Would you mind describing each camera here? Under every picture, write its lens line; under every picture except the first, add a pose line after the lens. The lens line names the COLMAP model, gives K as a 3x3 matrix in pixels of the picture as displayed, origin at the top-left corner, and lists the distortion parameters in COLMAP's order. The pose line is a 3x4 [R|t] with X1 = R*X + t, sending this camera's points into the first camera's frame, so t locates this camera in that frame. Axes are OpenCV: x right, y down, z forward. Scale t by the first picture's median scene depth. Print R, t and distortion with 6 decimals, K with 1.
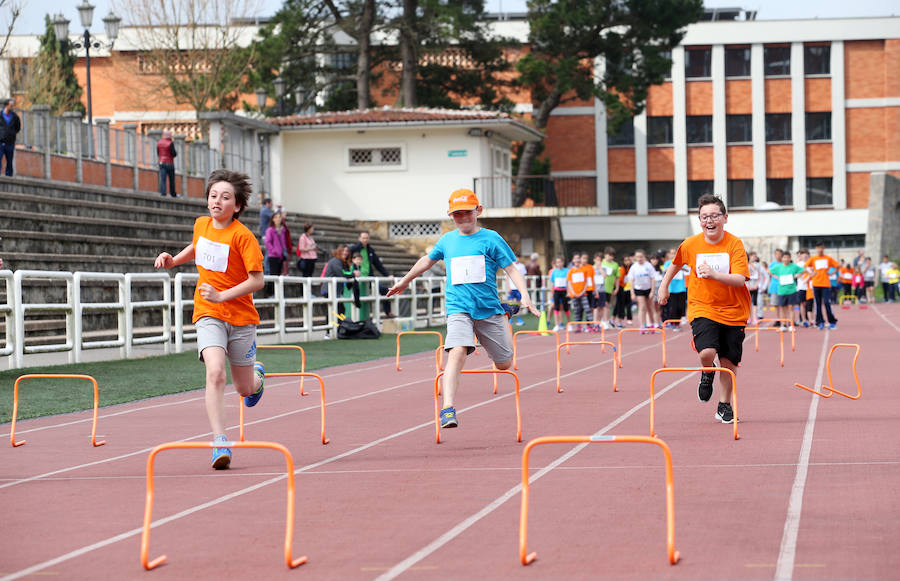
lens RADIAL K [[3184.9, 0, 450.6], [0, 3184.9, 312.0], [0, 0, 1]] dist [0.227967, 2.946622]
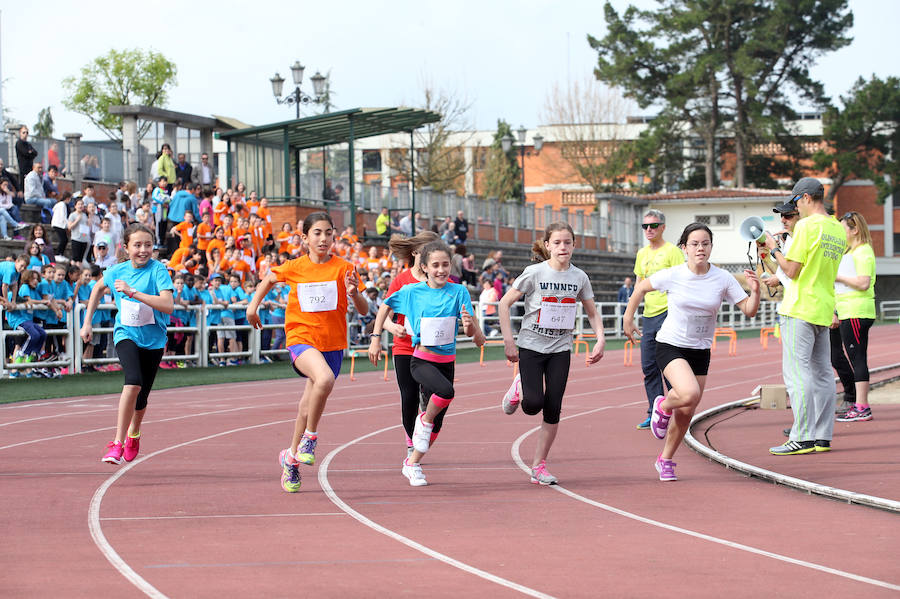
lens RADIAL K [[2684.3, 0, 450.0], [0, 2684.3, 299.5], [0, 0, 1]] dist [-0.020842, 1.523521]
pose [[0.989725, 0.006086, -0.142854, 0.031670], [-0.007432, 0.999933, -0.008890, 0.000586], [0.142791, 0.009860, 0.989704, -0.245006]]
